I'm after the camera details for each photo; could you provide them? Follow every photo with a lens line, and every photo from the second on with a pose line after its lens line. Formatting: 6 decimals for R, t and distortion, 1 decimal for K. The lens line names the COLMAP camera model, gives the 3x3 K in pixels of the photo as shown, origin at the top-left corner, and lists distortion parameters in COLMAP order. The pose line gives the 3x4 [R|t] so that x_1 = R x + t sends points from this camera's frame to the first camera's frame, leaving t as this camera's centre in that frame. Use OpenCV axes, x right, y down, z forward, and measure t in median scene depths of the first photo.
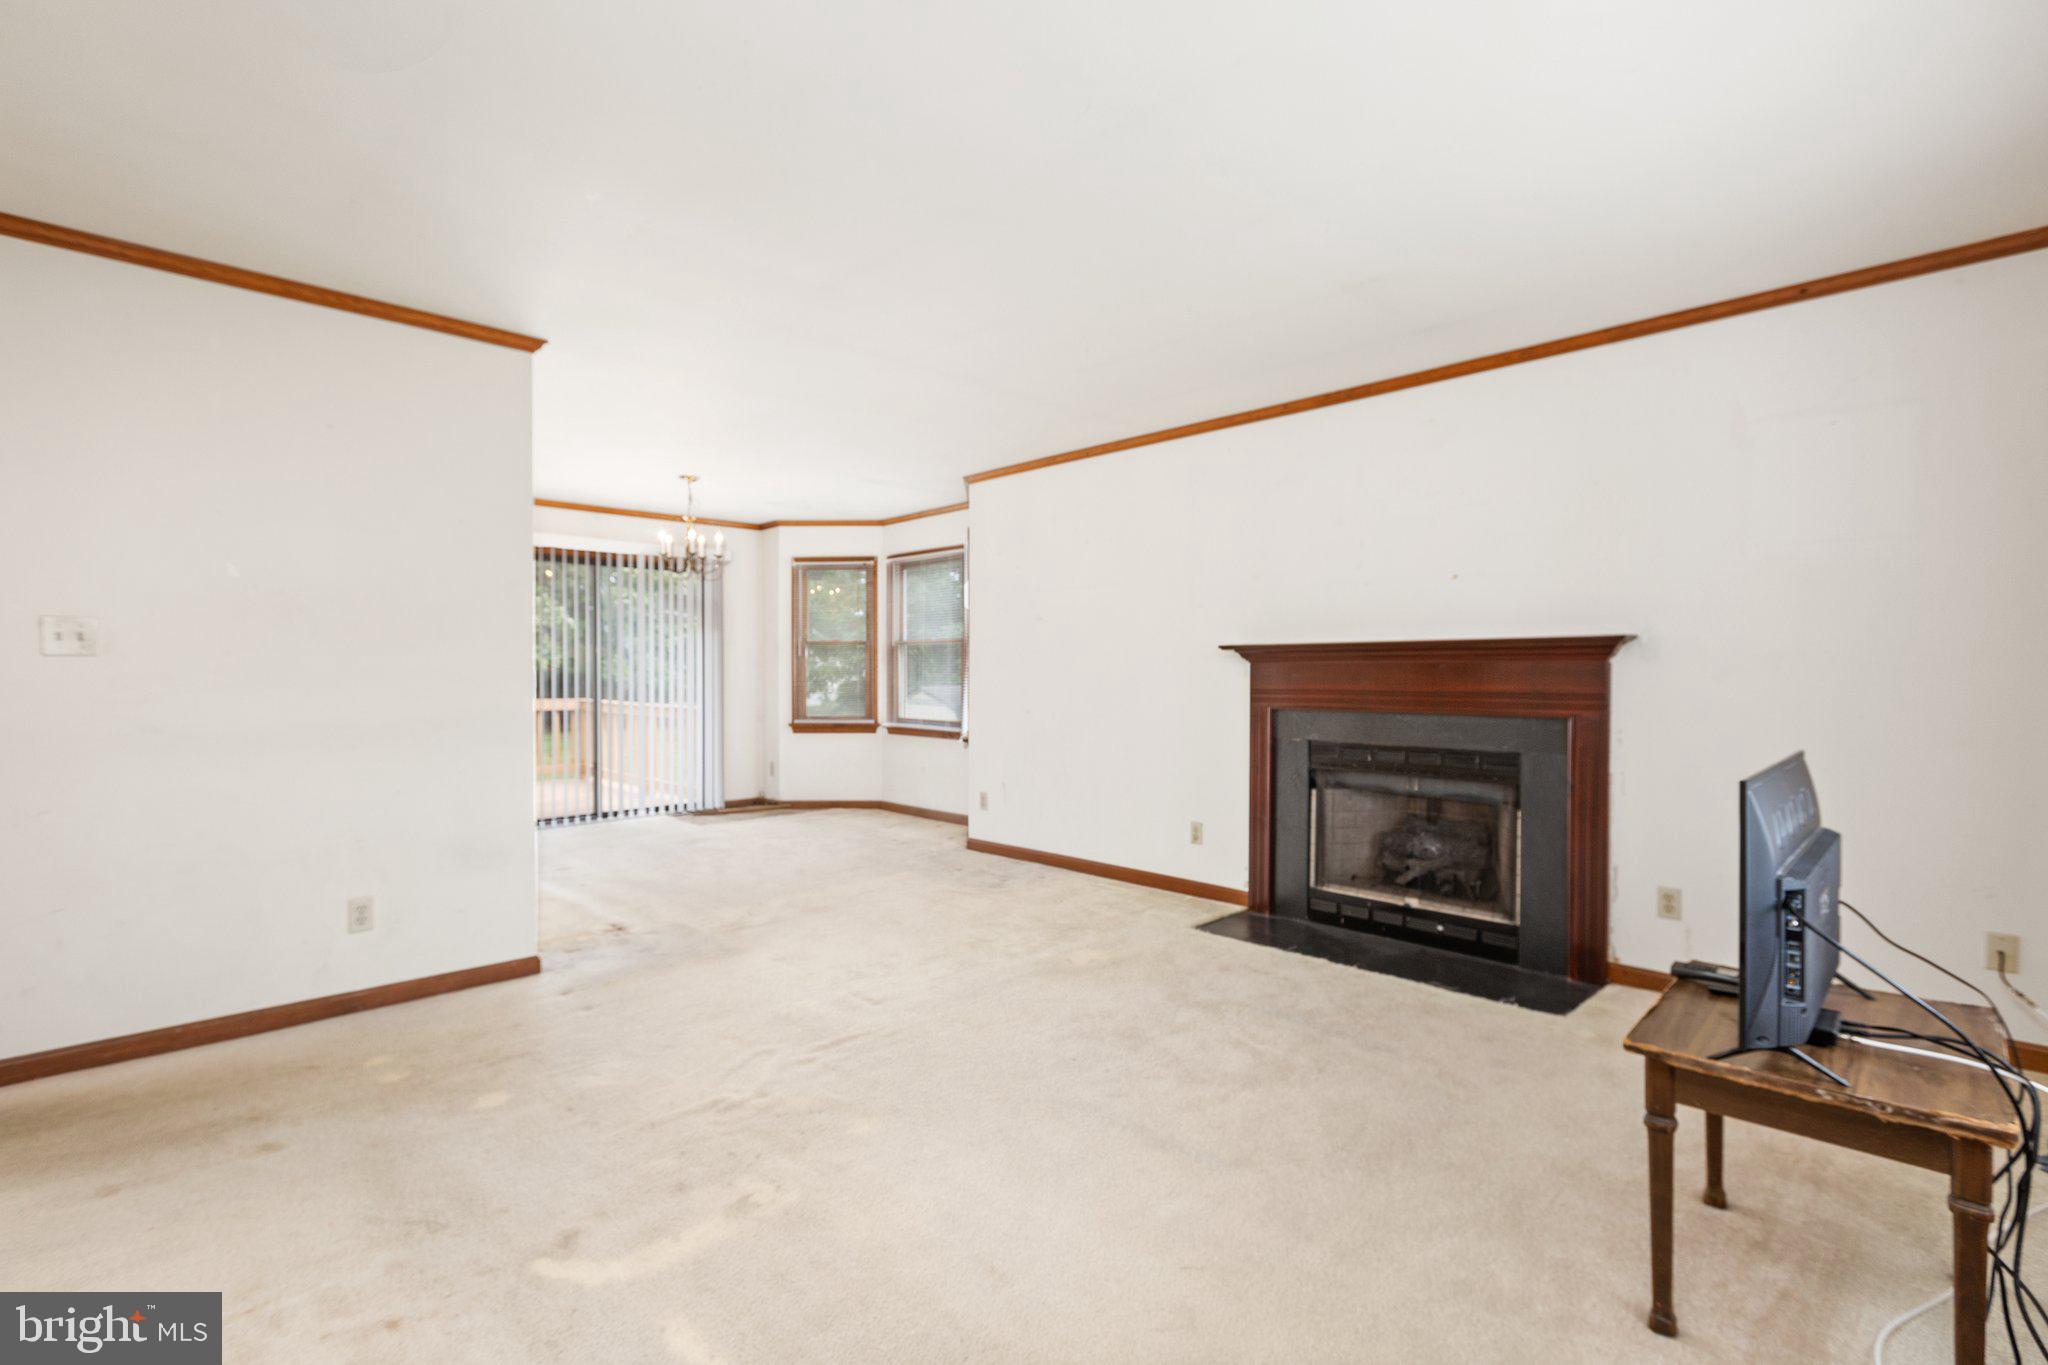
lens RADIAL K [[929.4, 0, 1013.5], [0, 929.4, 679.2], [0, 0, 1]] dist [-0.000368, -0.000585]
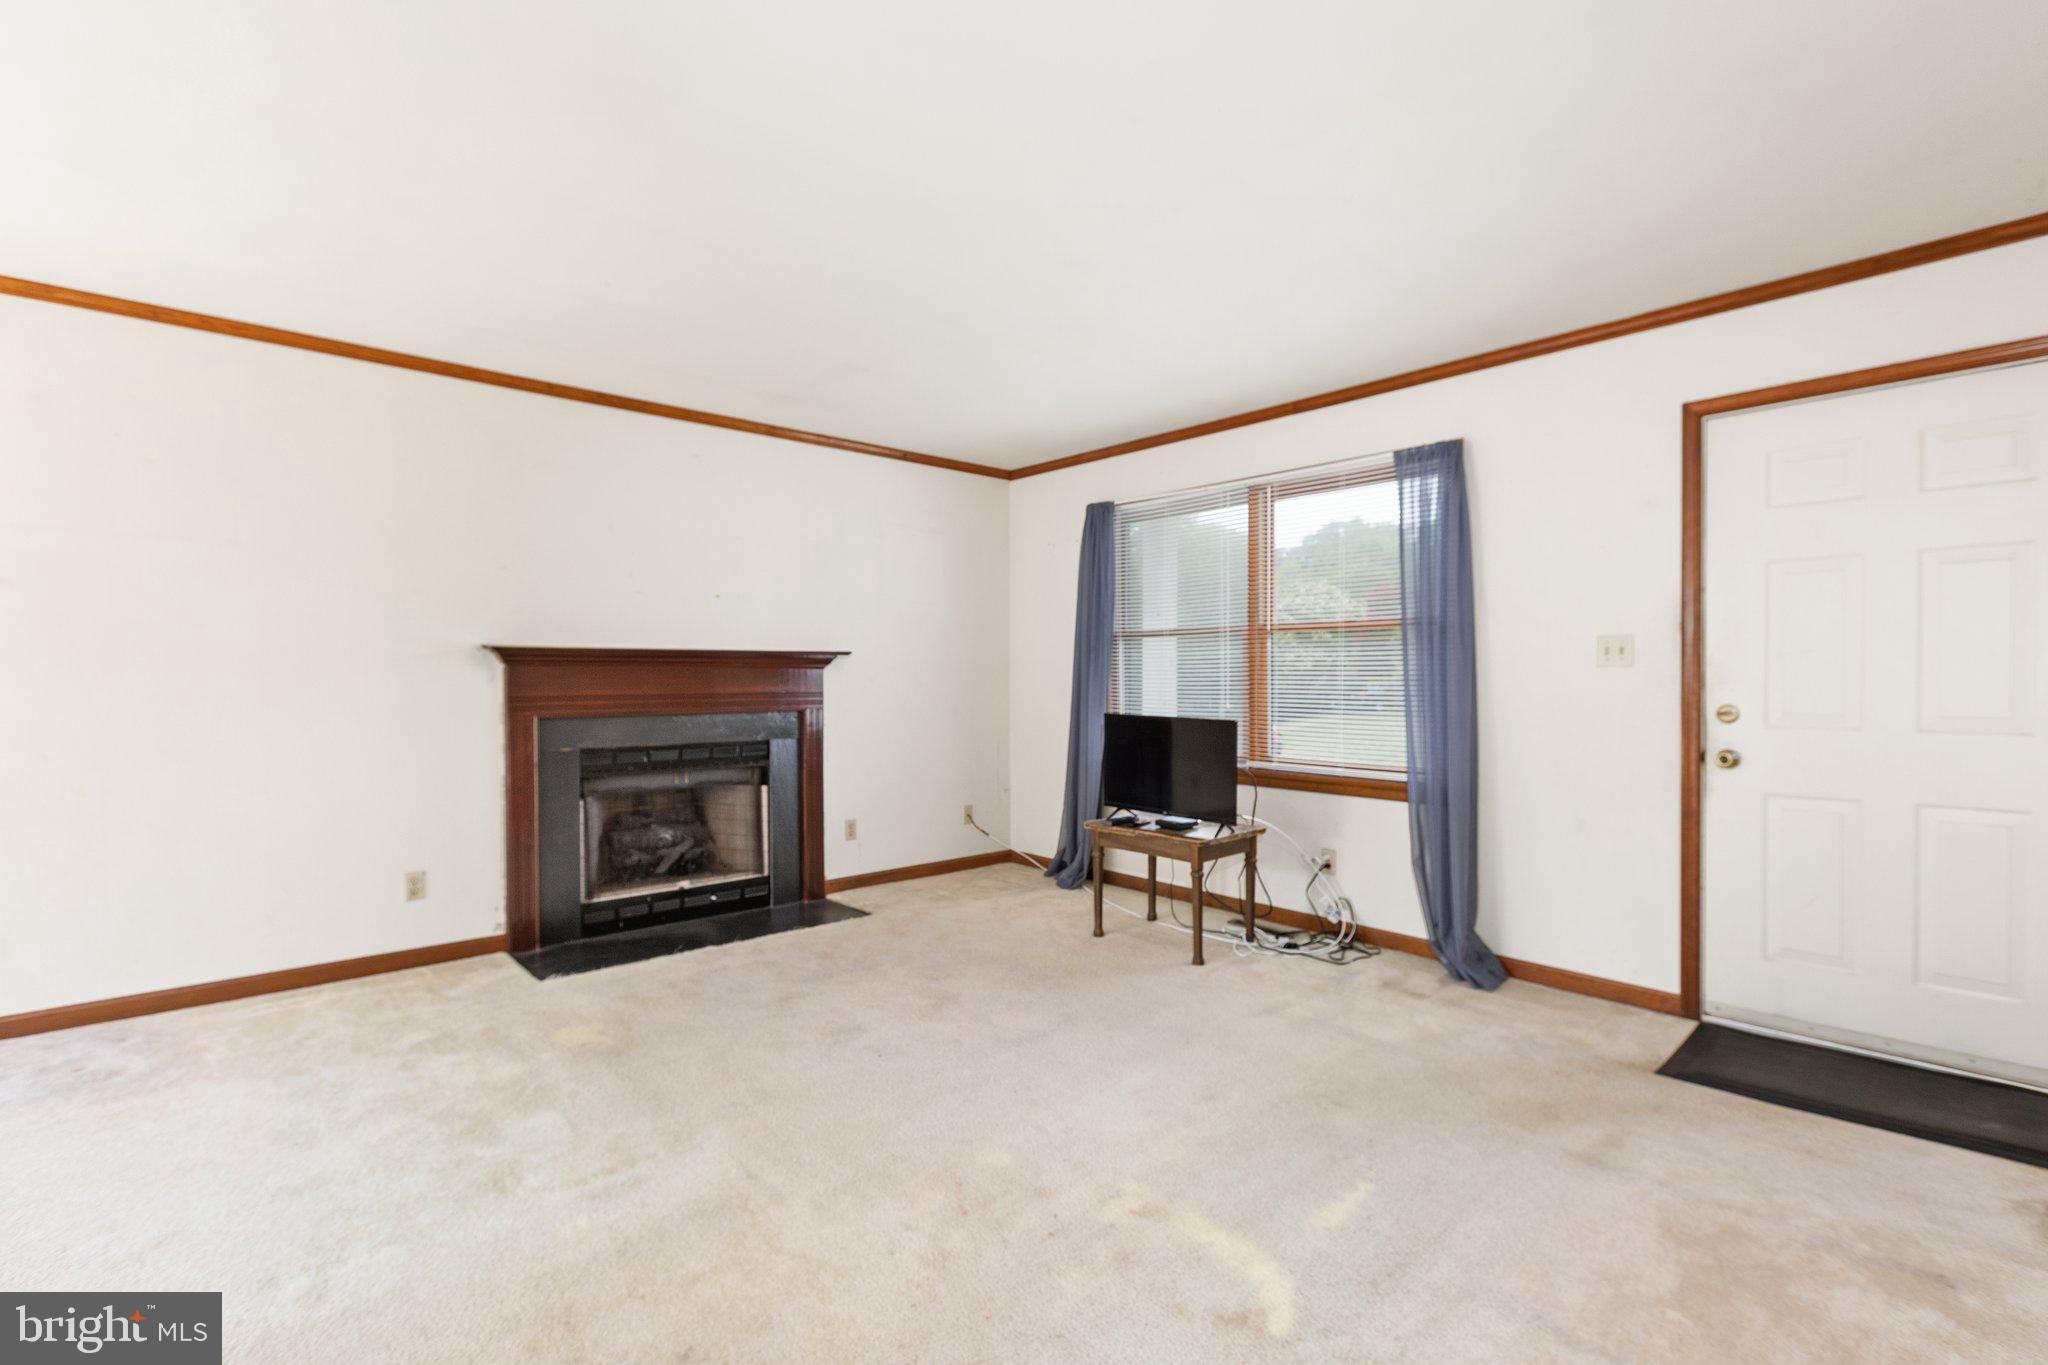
lens RADIAL K [[929.4, 0, 1014.6], [0, 929.4, 685.4], [0, 0, 1]] dist [-0.000368, -0.000585]
pose [[0.021393, -0.009168, 0.999729, -0.664657], [0.005220, 0.999945, 0.009059, -0.005523], [-0.999758, 0.005025, 0.021439, 0.577440]]
